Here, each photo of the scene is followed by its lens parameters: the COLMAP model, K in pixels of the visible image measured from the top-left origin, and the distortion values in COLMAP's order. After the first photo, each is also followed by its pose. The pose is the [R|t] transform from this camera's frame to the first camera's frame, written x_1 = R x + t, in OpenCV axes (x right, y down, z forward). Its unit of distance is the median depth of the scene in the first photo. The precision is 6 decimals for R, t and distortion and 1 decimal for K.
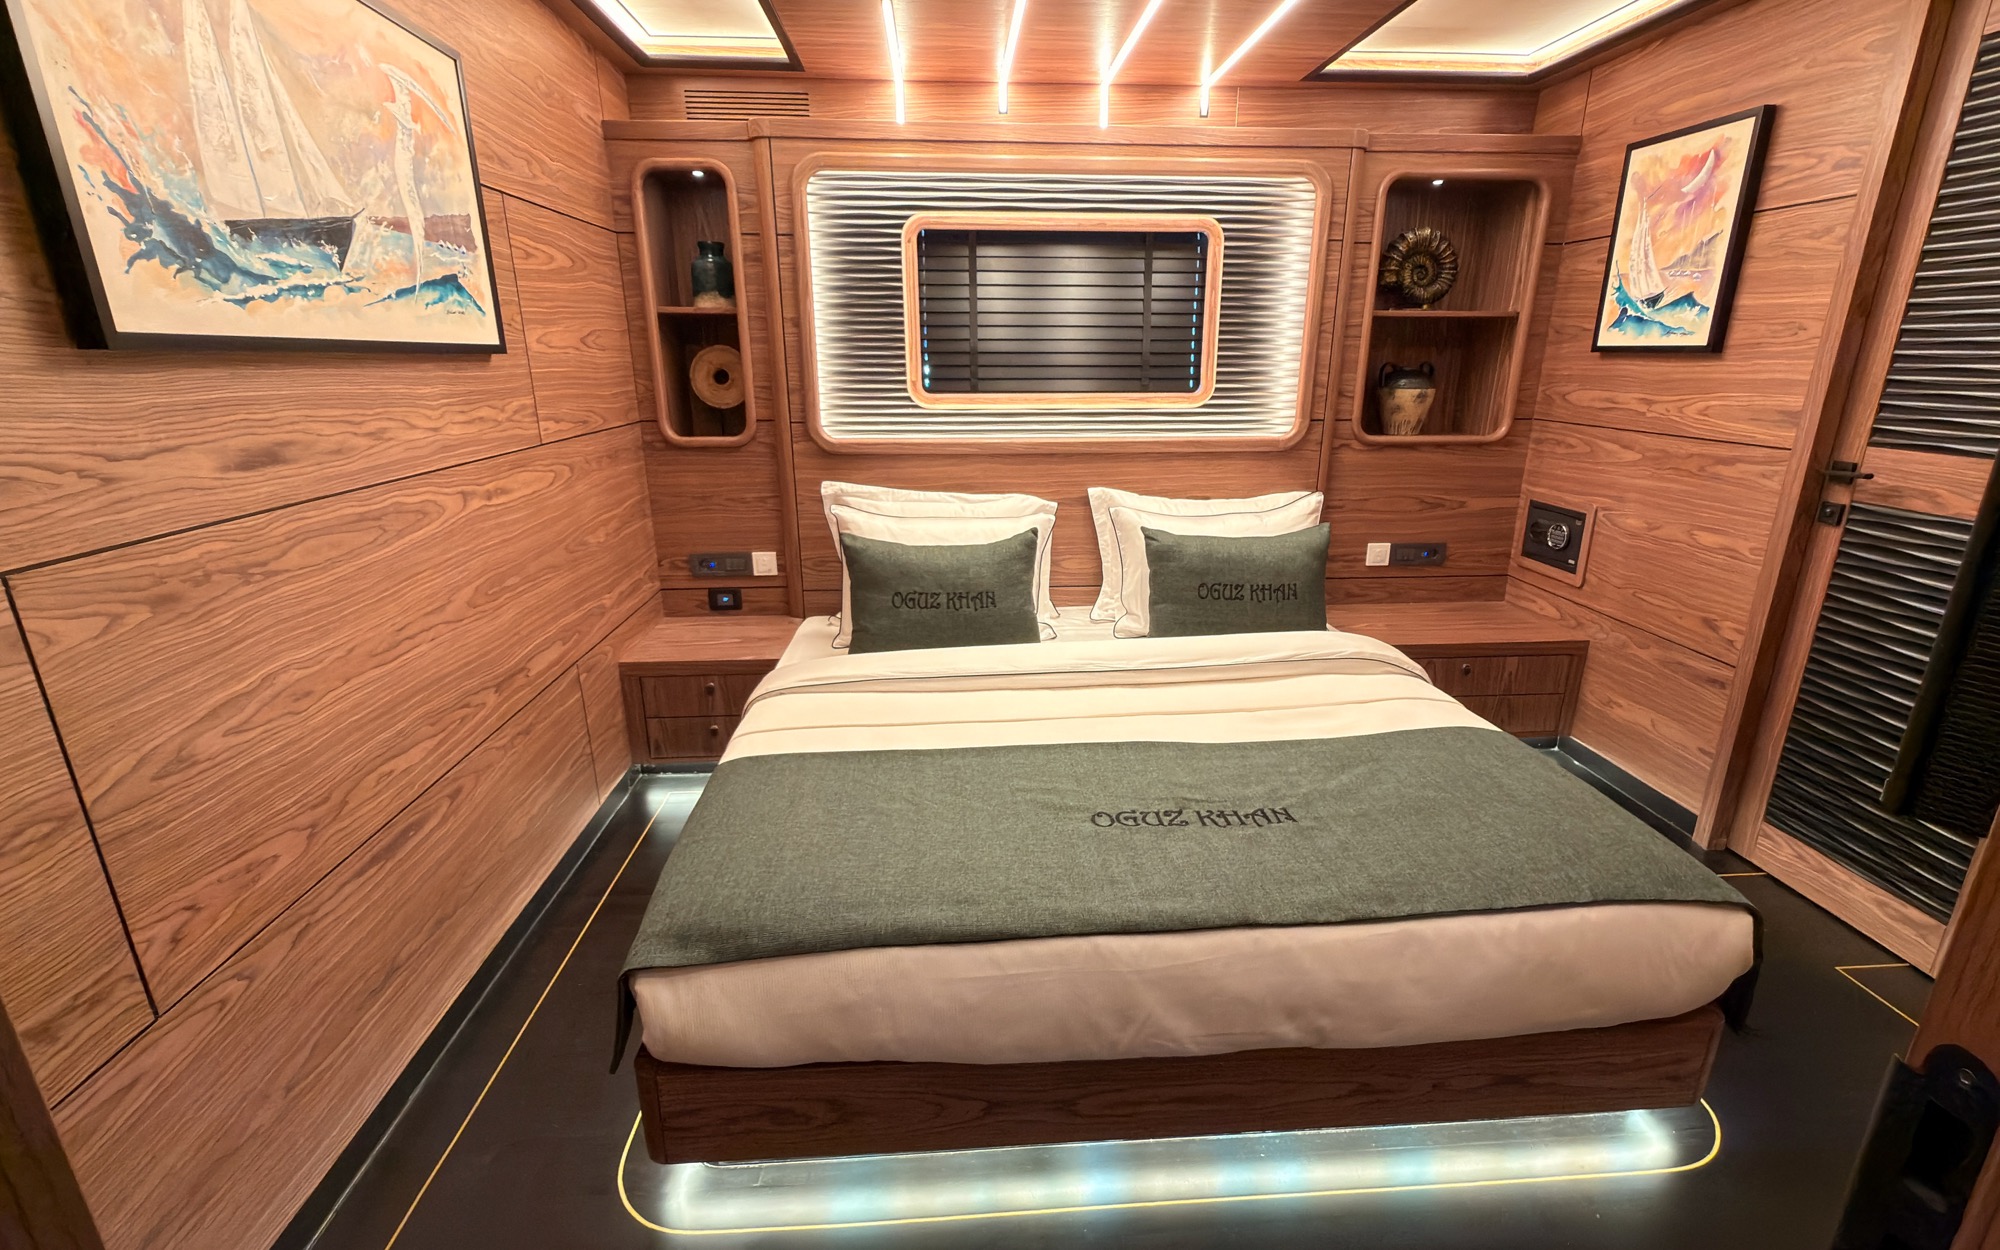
lens RADIAL K [[929.5, 0, 1022.5], [0, 929.5, 663.5], [0, 0, 1]] dist [0.003926, -0.000074]
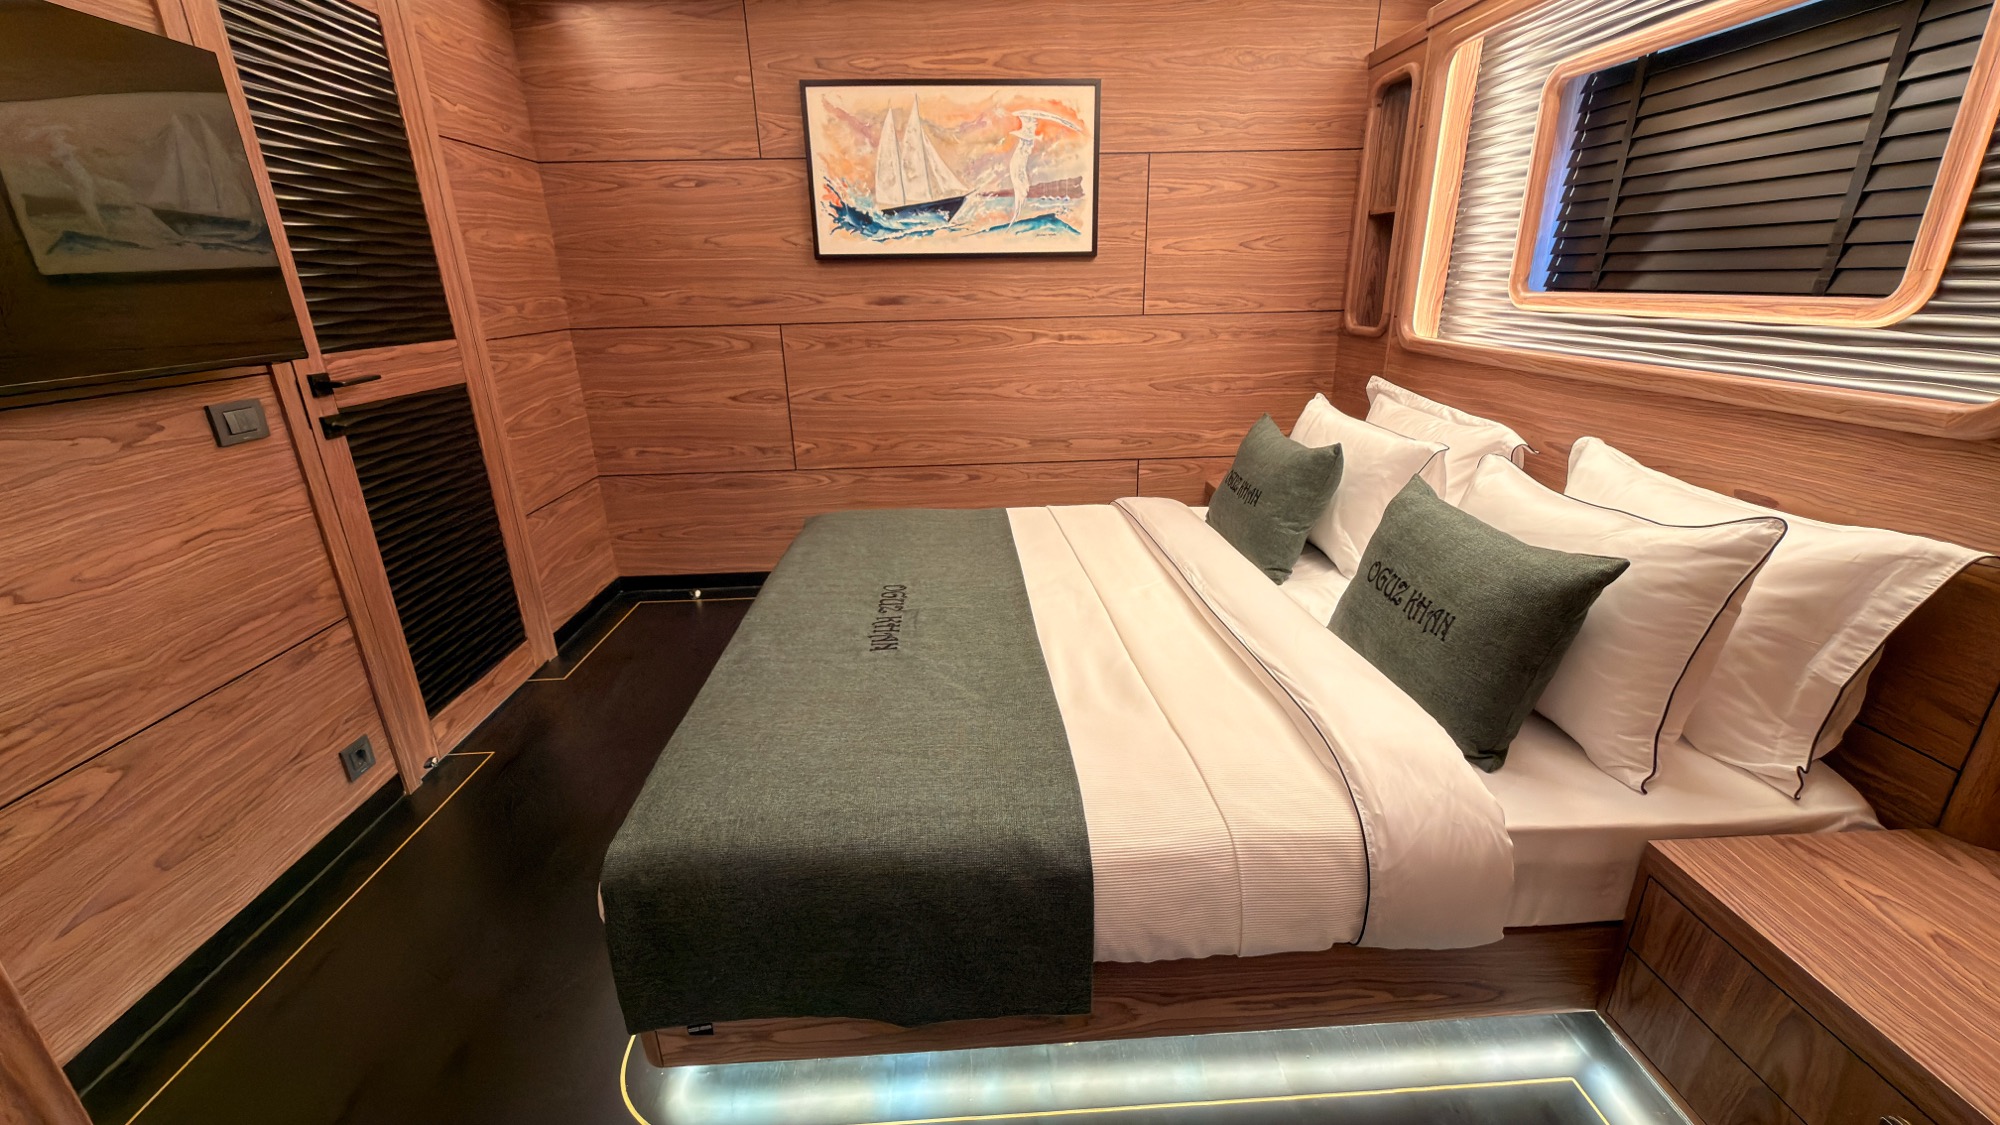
lens RADIAL K [[789.3, 0, 983.4], [0, 789.3, 571.1], [0, 0, 1]] dist [0.001243, 0.000980]
pose [[-0.035913, 0.349042, -0.936419, 1.413839], [-0.300116, 0.890005, 0.343252, -0.360892], [0.953226, 0.293362, 0.072790, 1.228835]]
